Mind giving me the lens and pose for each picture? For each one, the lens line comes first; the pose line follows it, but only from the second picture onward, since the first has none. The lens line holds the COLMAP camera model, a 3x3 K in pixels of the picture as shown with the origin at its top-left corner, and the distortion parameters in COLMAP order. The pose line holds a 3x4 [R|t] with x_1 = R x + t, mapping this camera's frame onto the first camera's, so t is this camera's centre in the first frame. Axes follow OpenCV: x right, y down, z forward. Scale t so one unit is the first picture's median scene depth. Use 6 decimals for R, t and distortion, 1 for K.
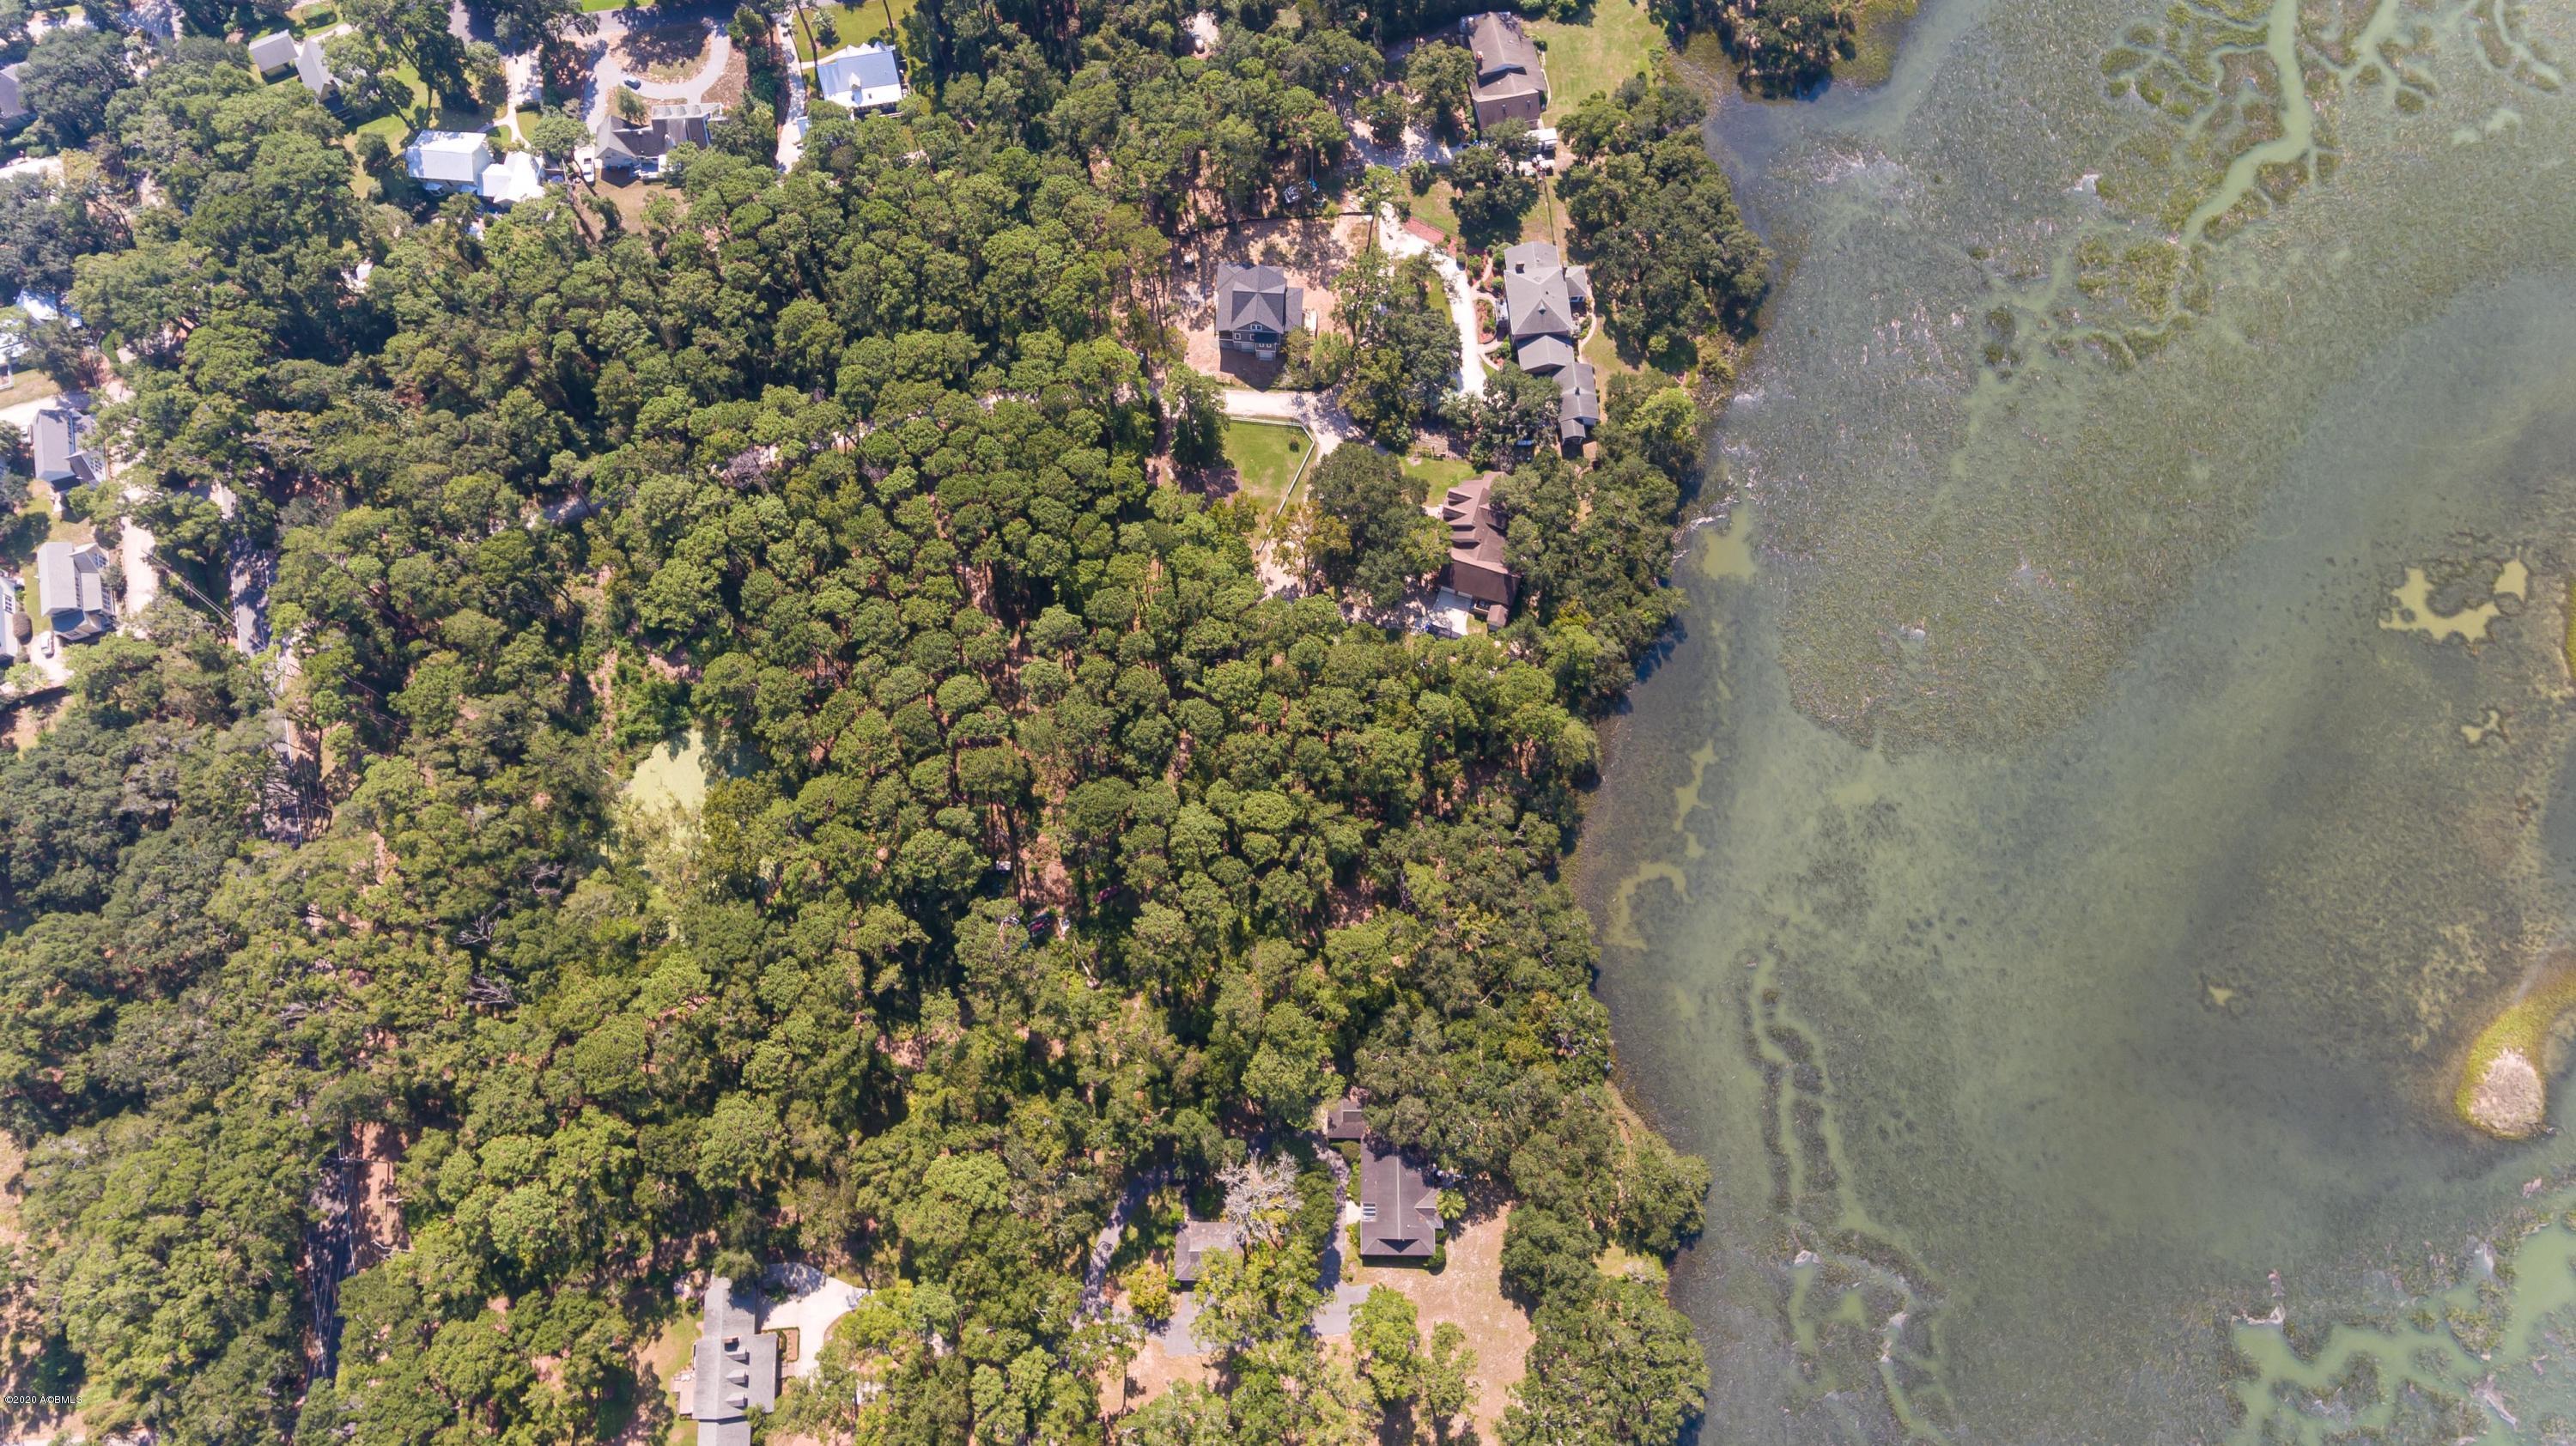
lens RADIAL K [[1503.8, 0, 1281.2], [0, 1503.8, 715.5], [0, 0, 1]] dist [0.024830, -0.000178]
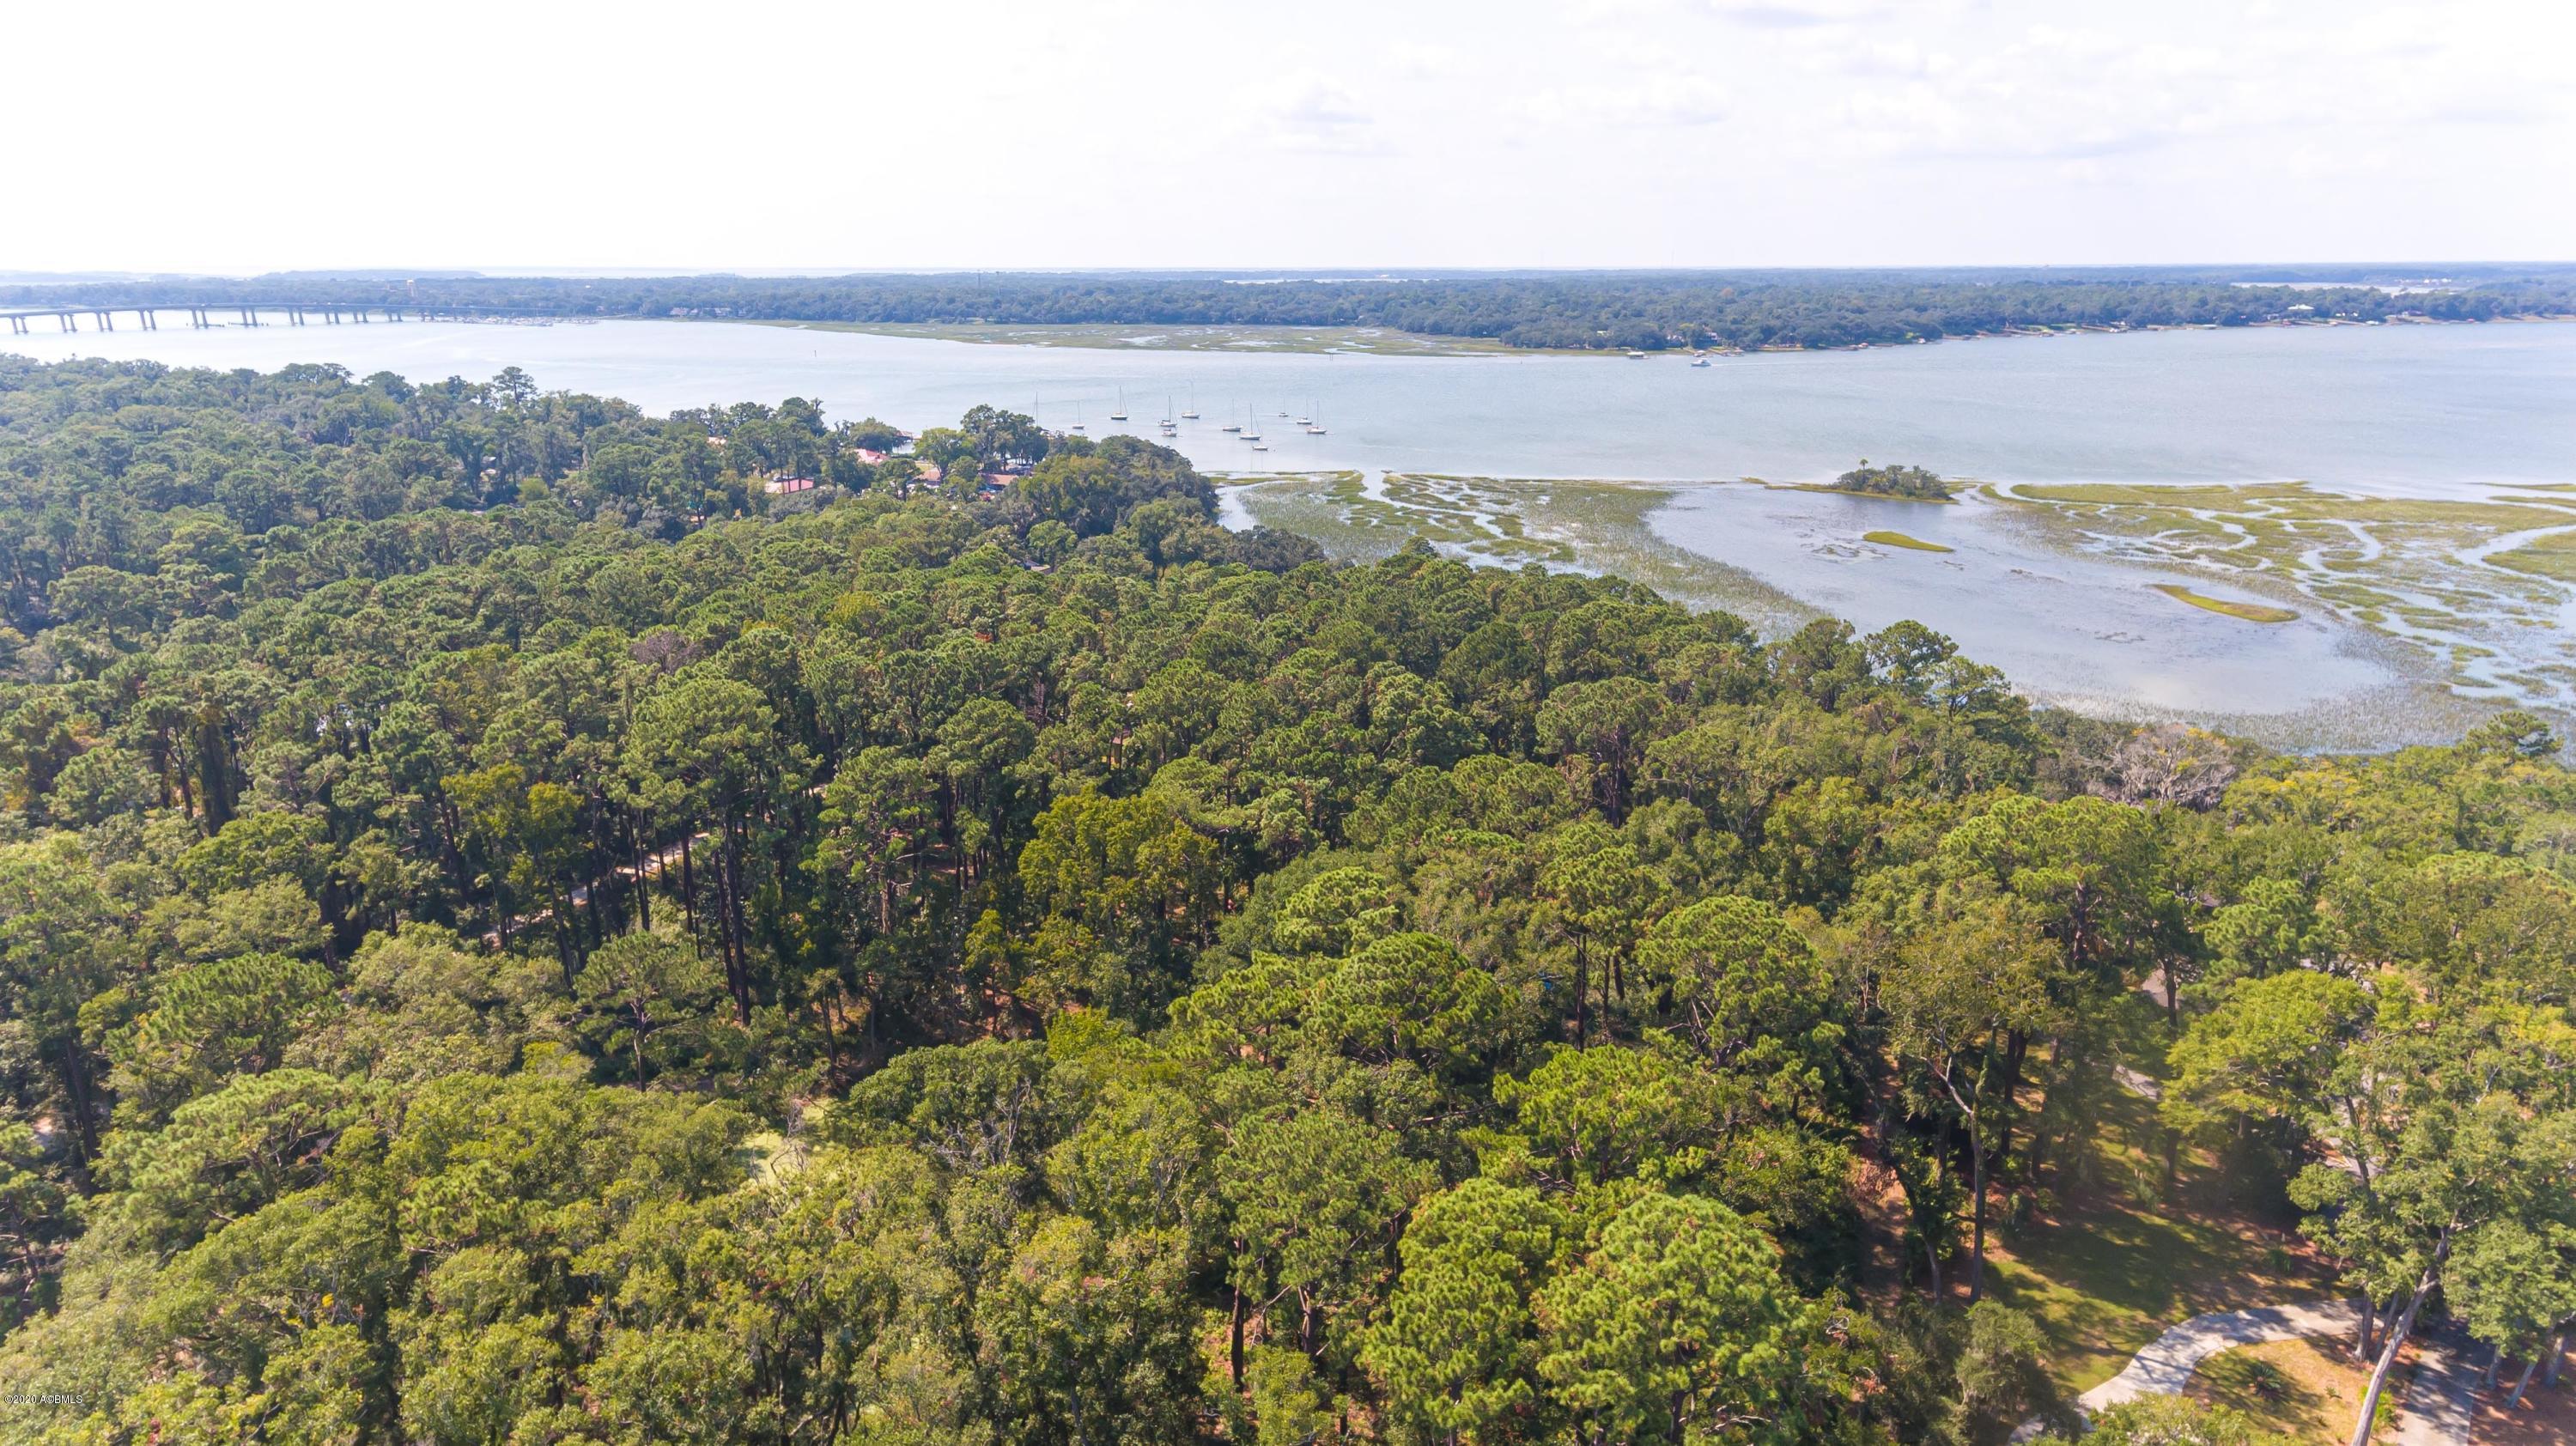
lens RADIAL K [[1509.2, 0, 1283.7], [0, 1509.2, 701.2], [0, 0, 1]] dist [0.025257, -0.001655]
pose [[0.637797, -0.210652, 0.740838, -0.621703], [0.729407, 0.474098, -0.493149, 0.305527], [-0.247347, 0.854901, 0.456030, 0.661123]]
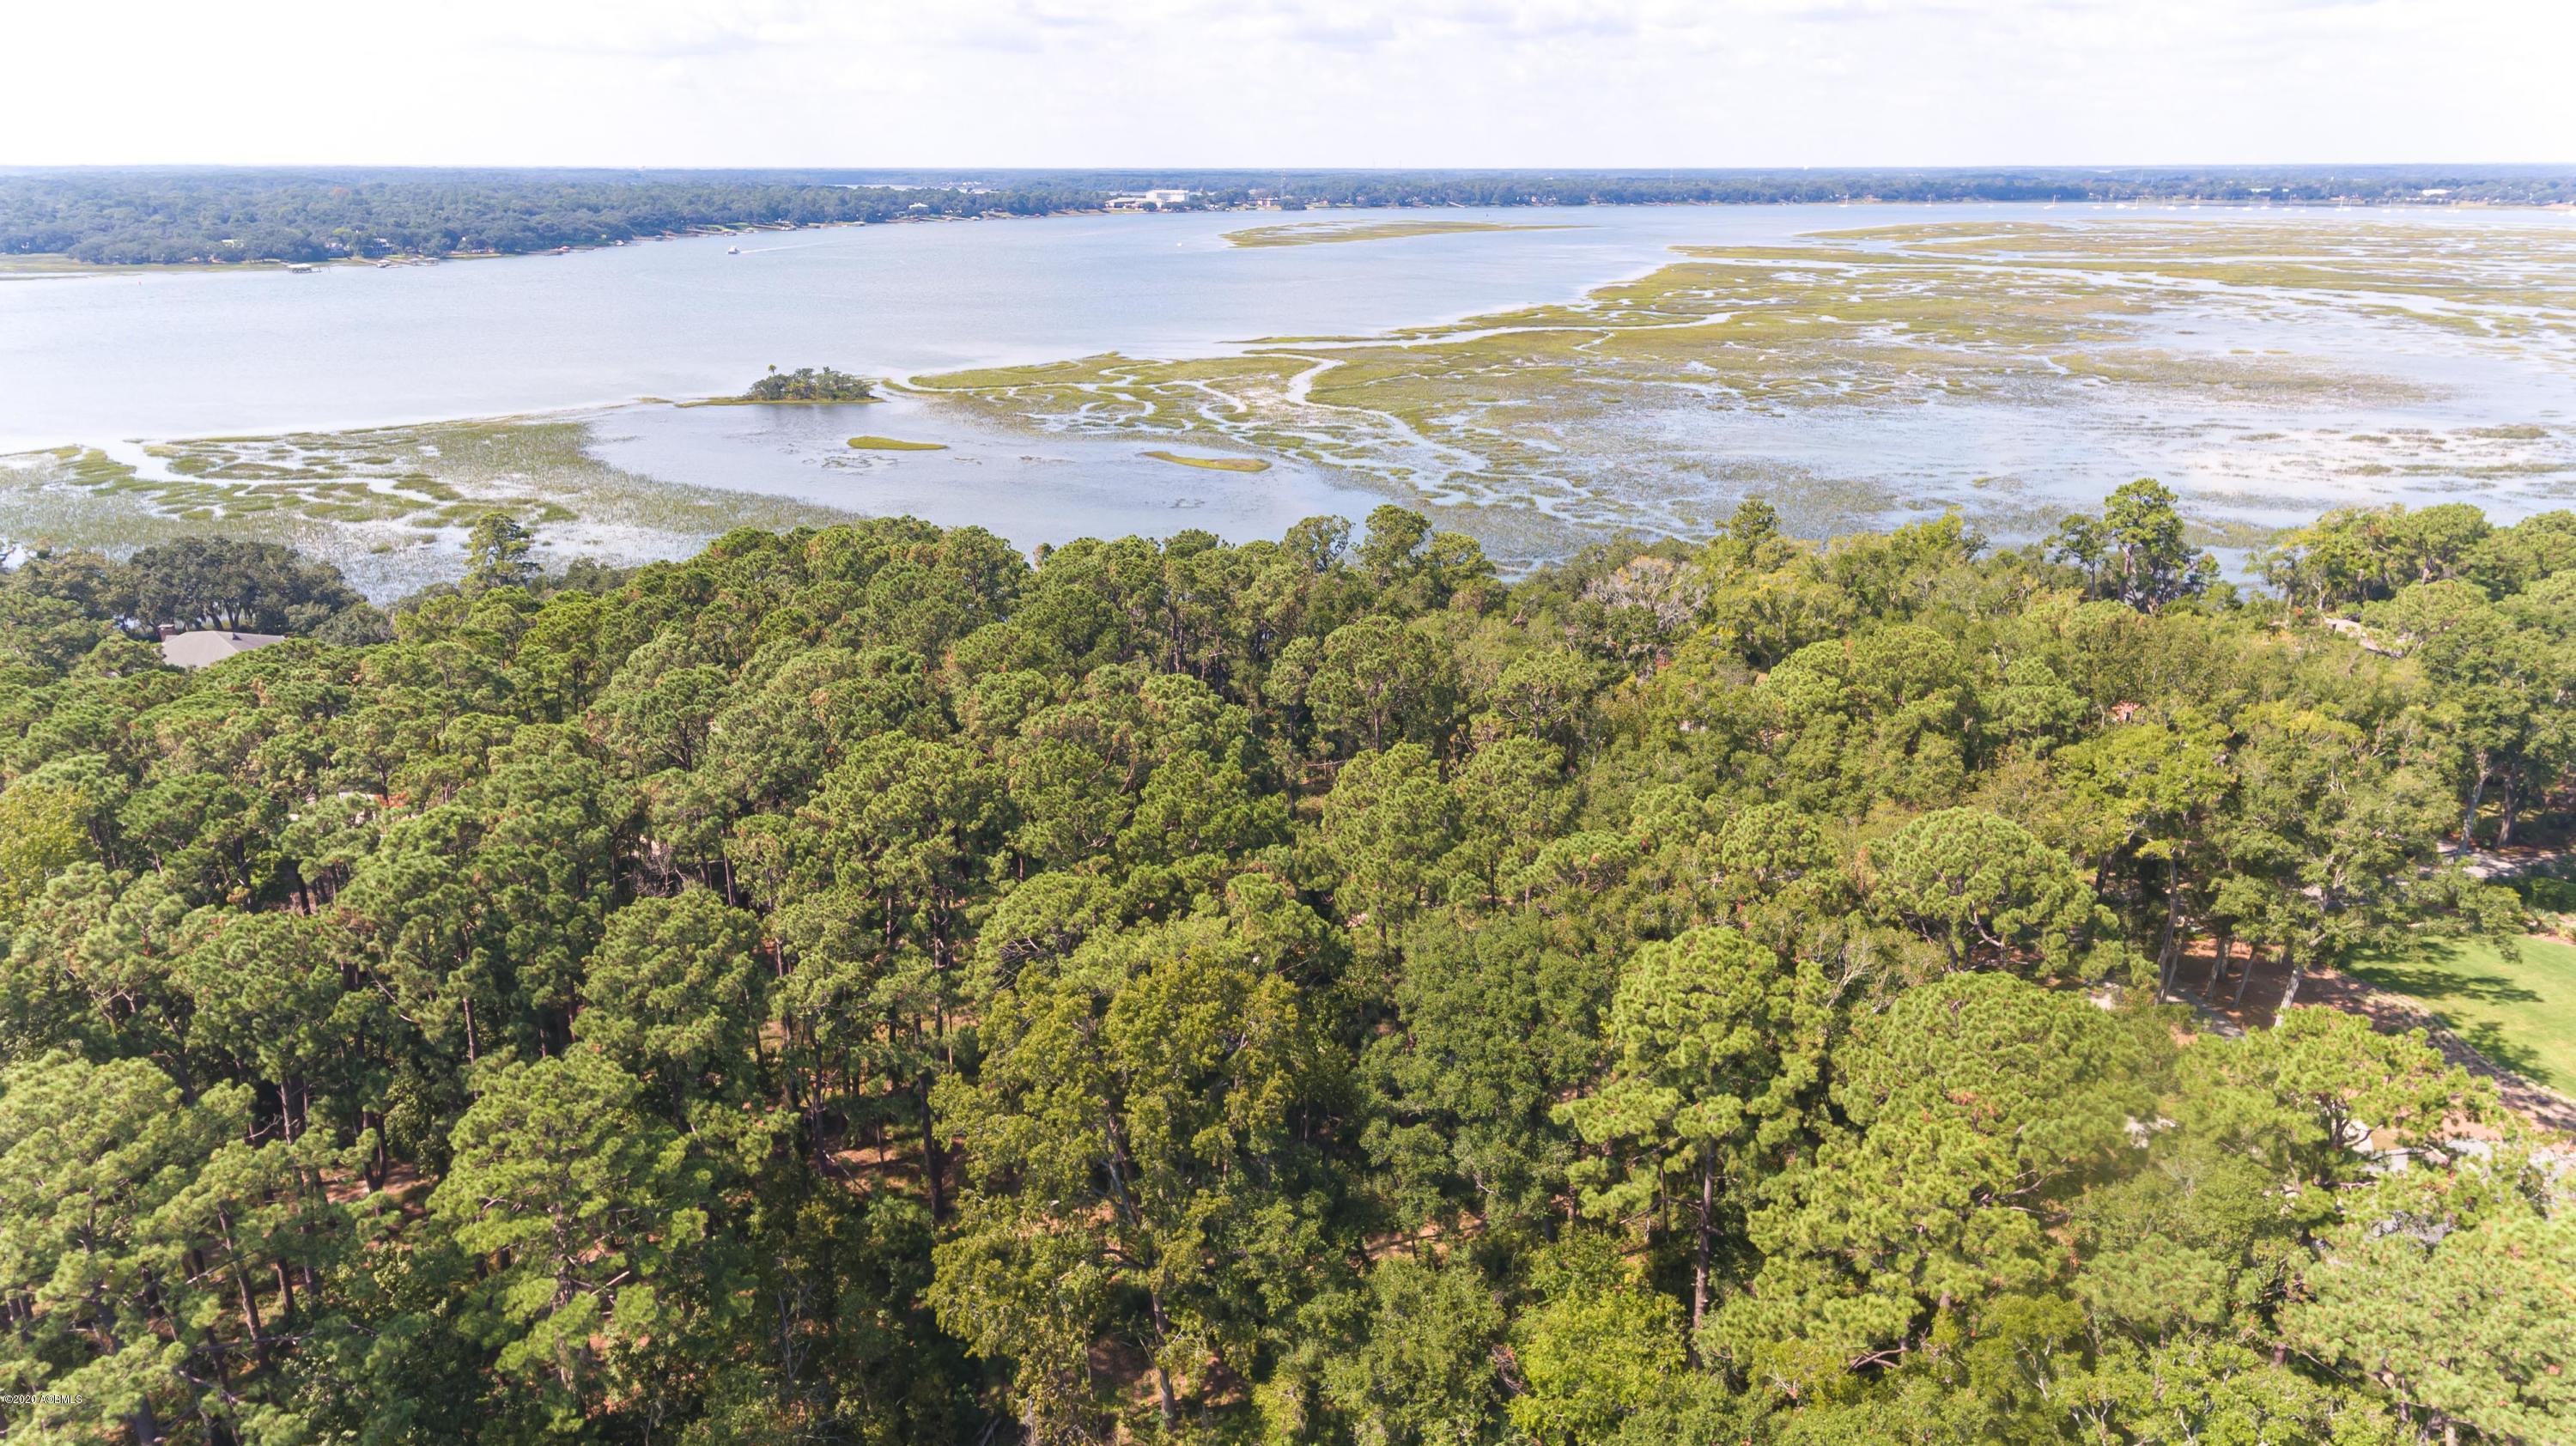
lens RADIAL K [[1509.2, 0, 1283.7], [0, 1509.2, 701.2], [0, 0, 1]] dist [0.025257, -0.001655]
pose [[-0.144822, -0.326853, 0.933913, -0.573170], [0.938121, 0.254718, 0.234621, 0.012250], [-0.314572, 0.910102, 0.269739, 0.773761]]
